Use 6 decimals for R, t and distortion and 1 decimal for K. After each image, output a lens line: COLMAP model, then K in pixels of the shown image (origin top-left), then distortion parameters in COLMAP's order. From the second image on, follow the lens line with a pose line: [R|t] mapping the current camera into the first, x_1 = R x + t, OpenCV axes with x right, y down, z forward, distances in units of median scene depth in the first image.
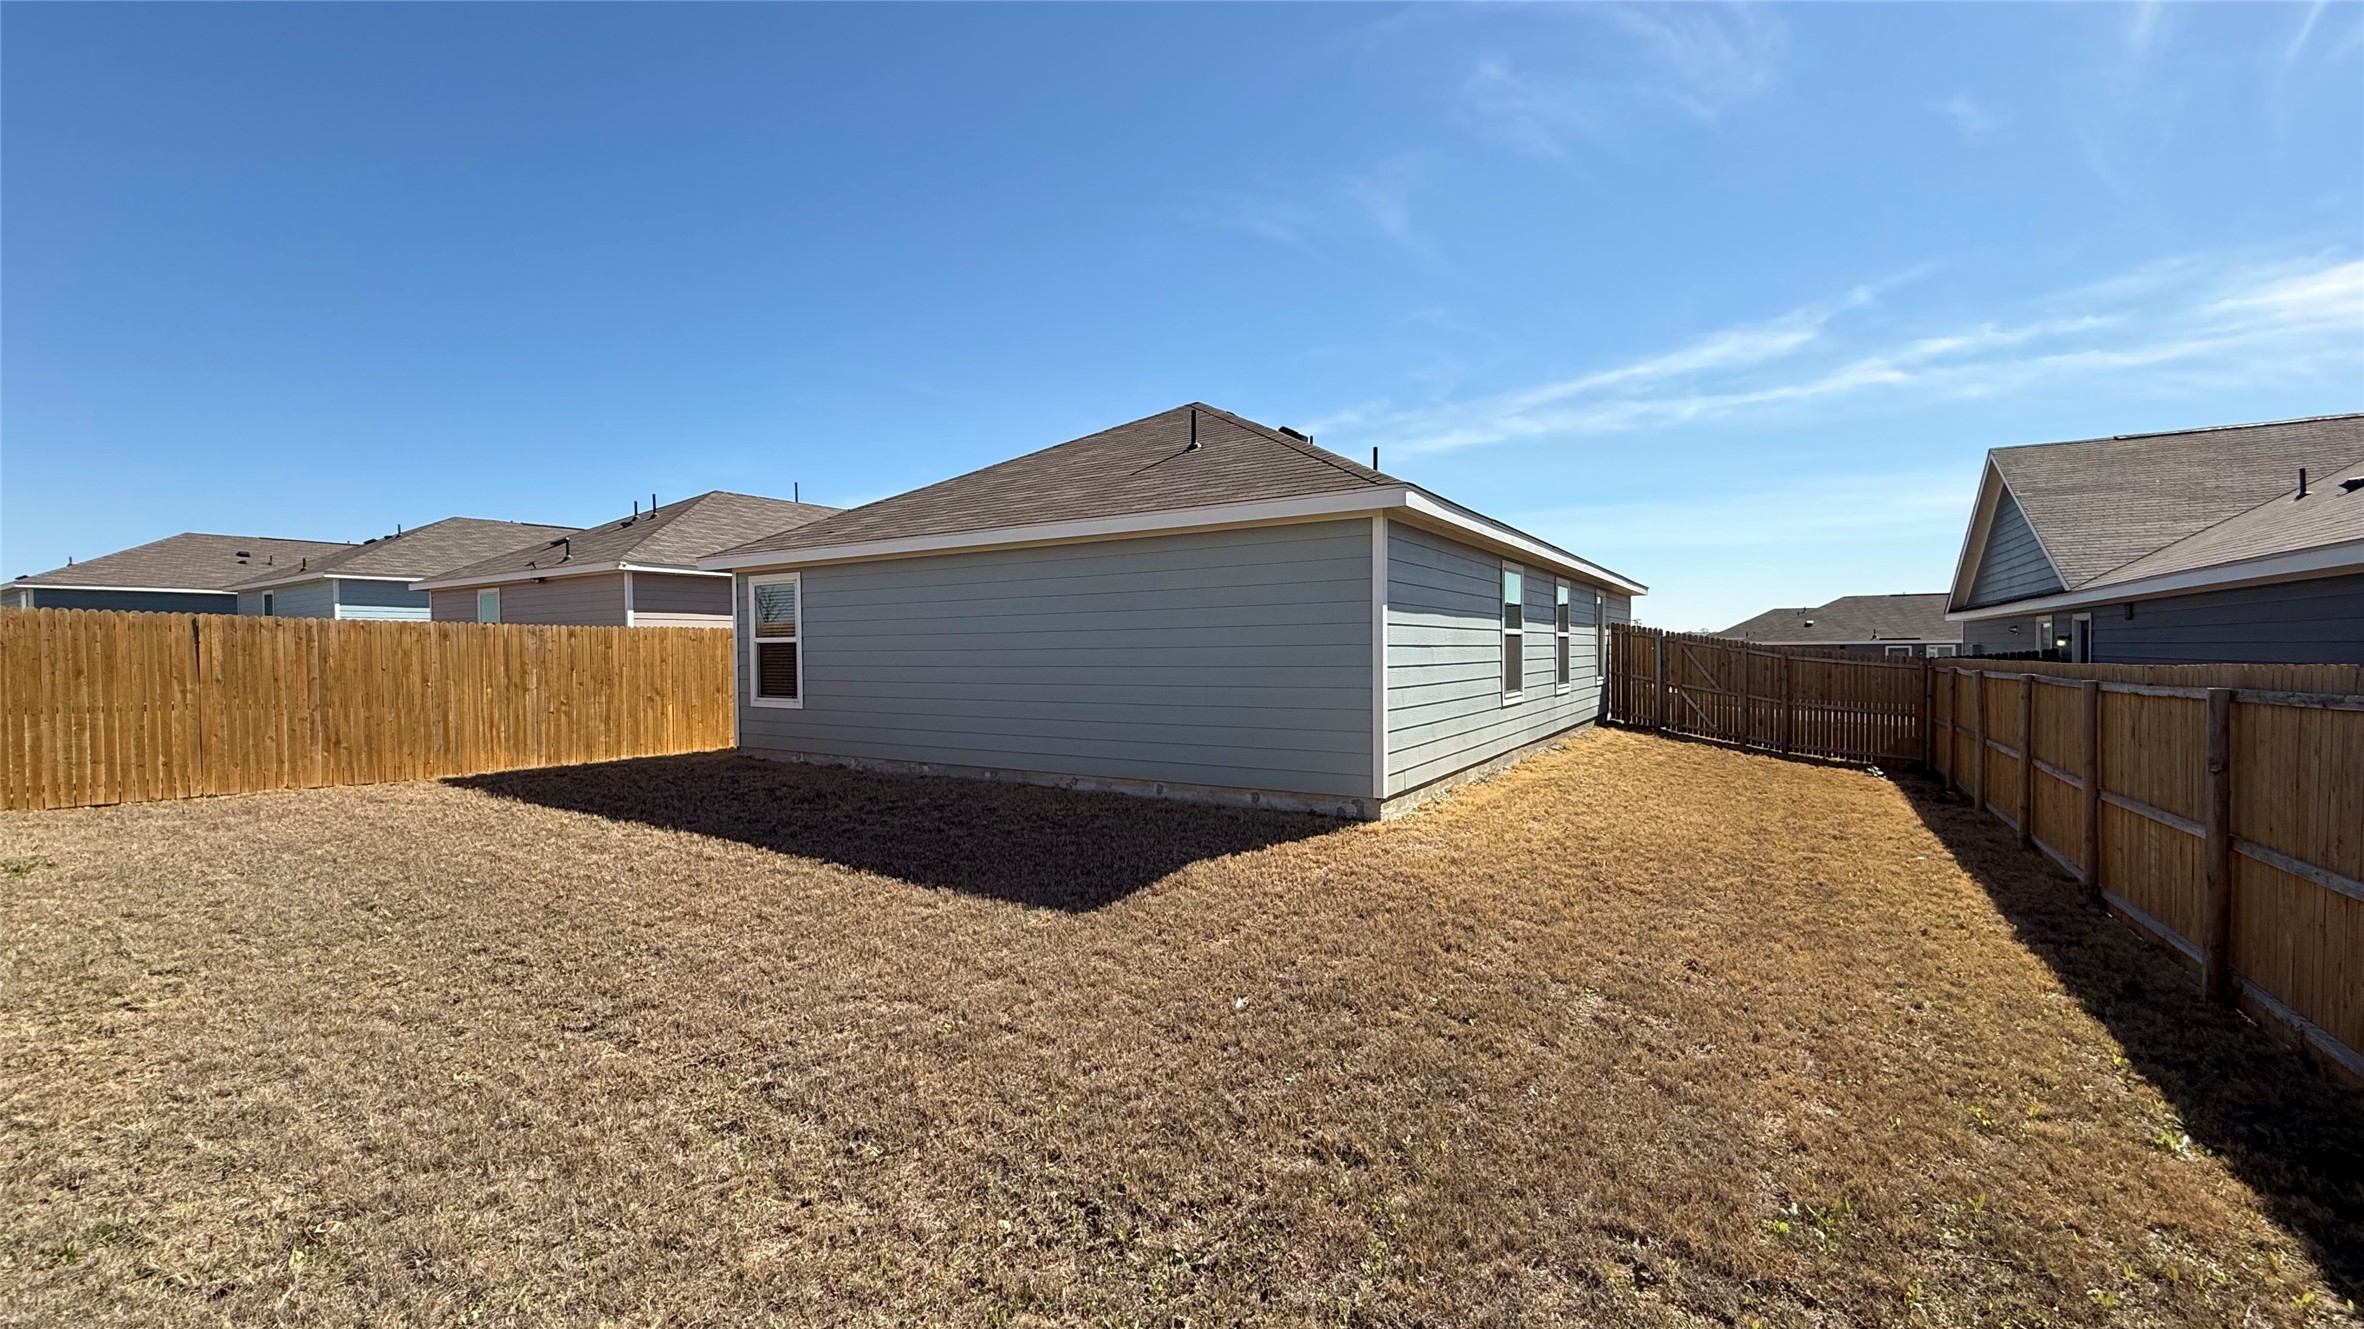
lens RADIAL K [[956.6, 0, 1176.1], [0, 956.6, 662.4], [0, 0, 1]] dist [-0.001058, -0.000064]
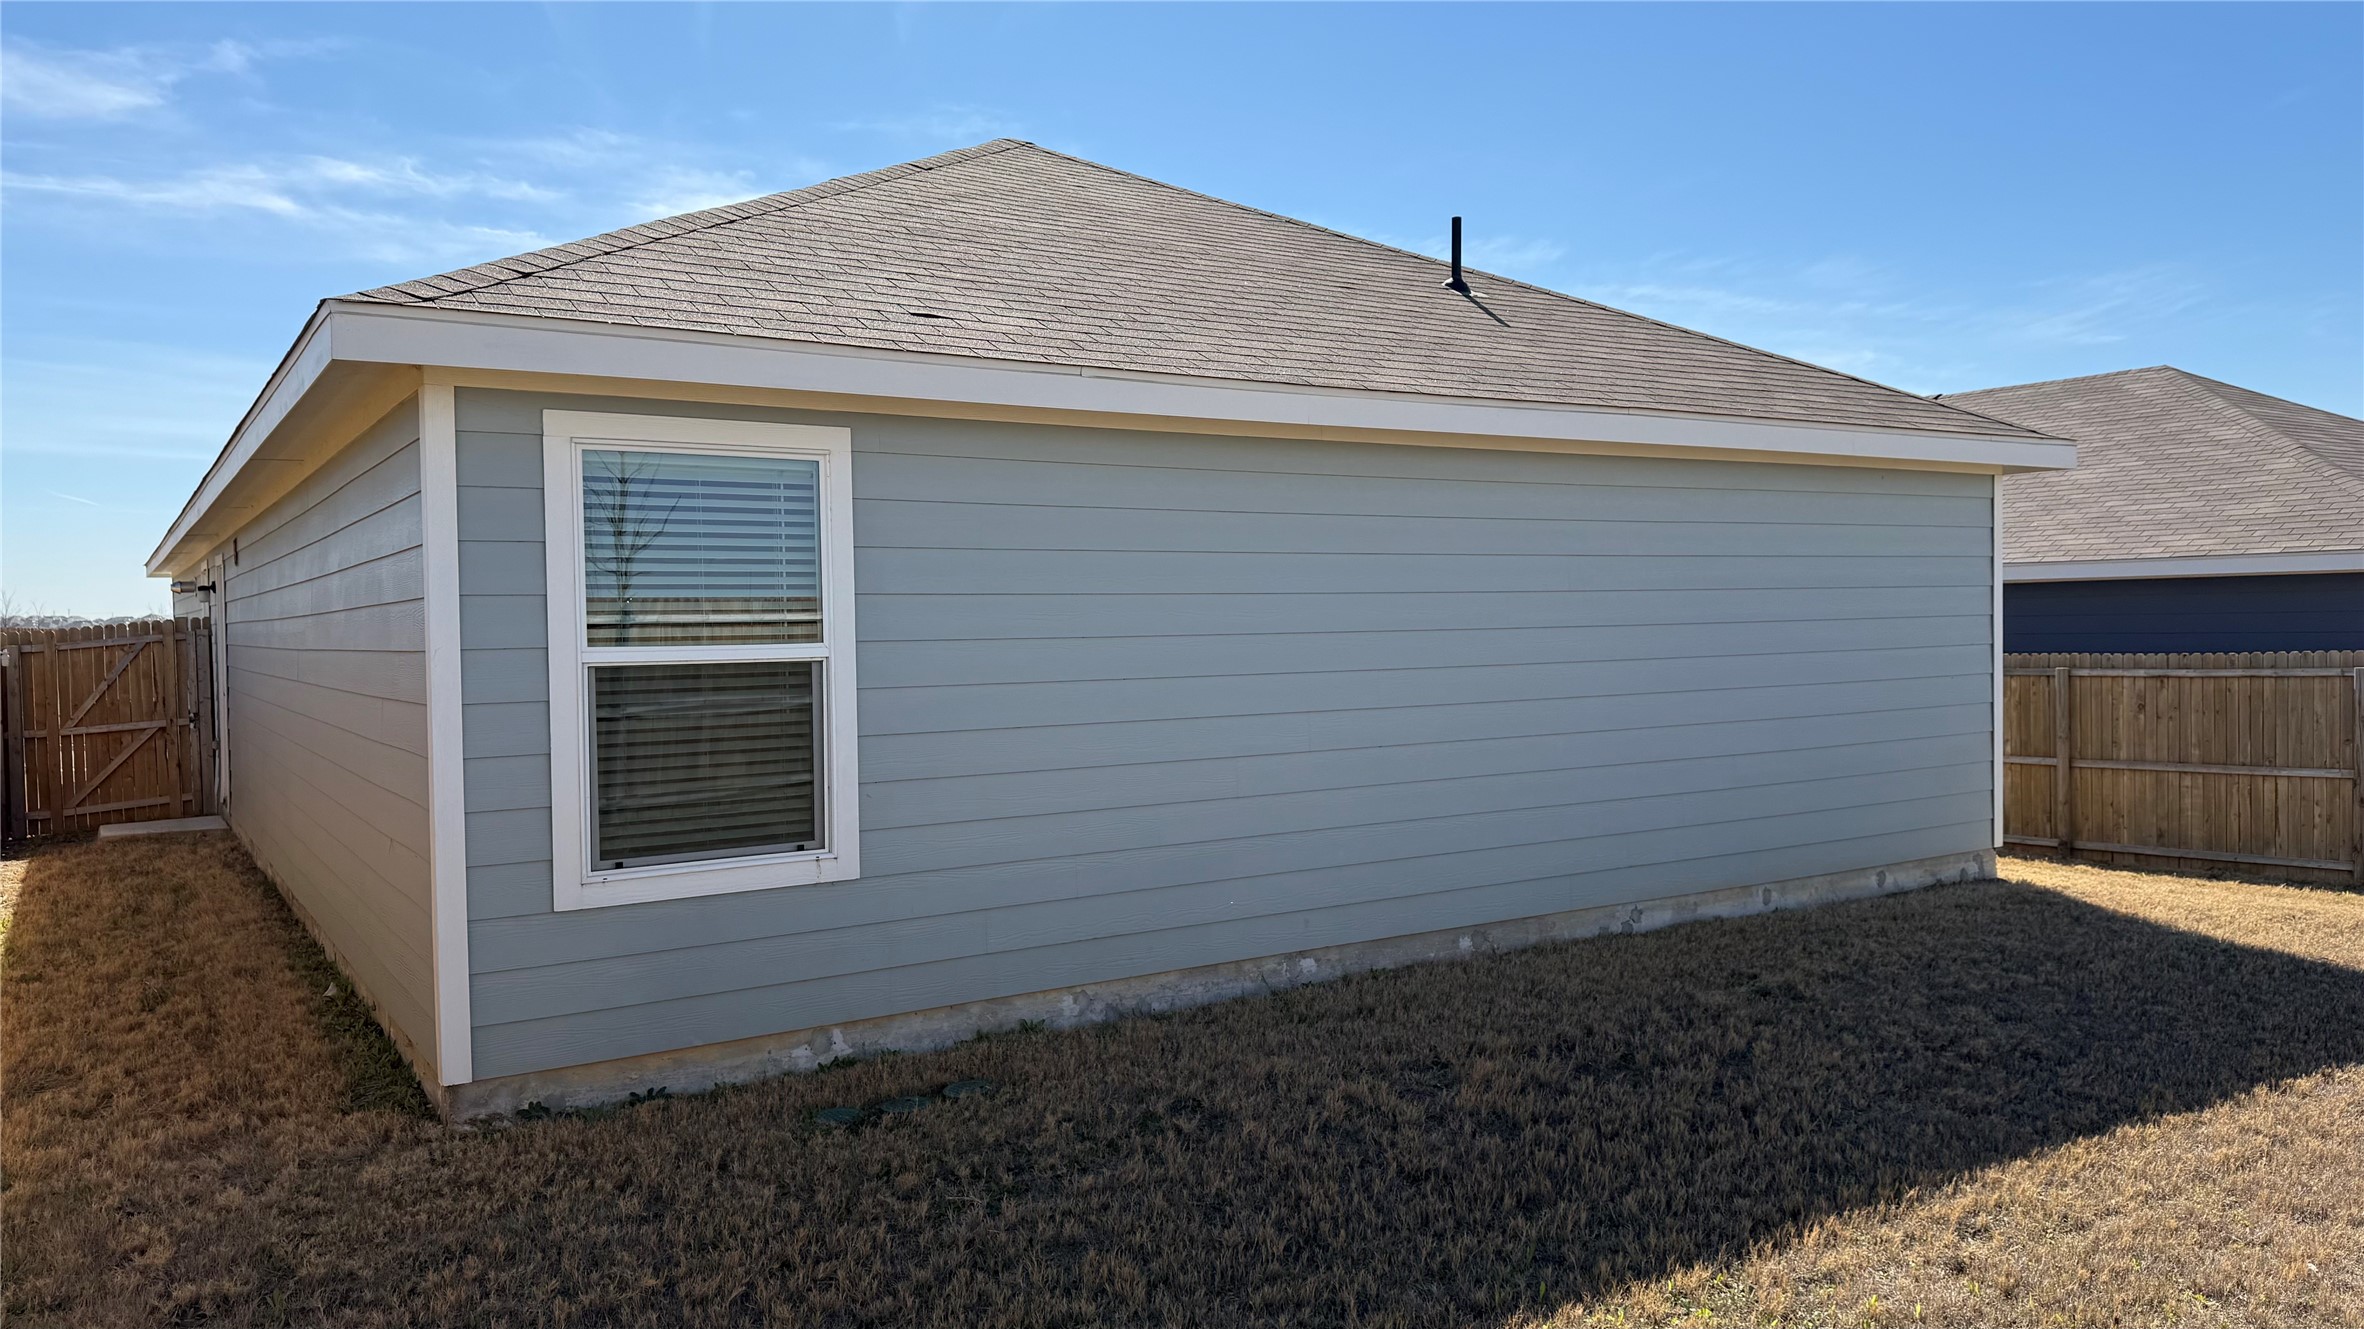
lens RADIAL K [[1680.8, 0, 1181.5], [0, 1680.8, 666.4], [0, 0, 1]] dist [0.040466, -0.009973]
pose [[0.417300, -0.025391, 0.908414, -0.801036], [0.027458, 0.999506, 0.015323, -0.023318], [-0.908354, 0.018549, 0.417791, 0.653381]]
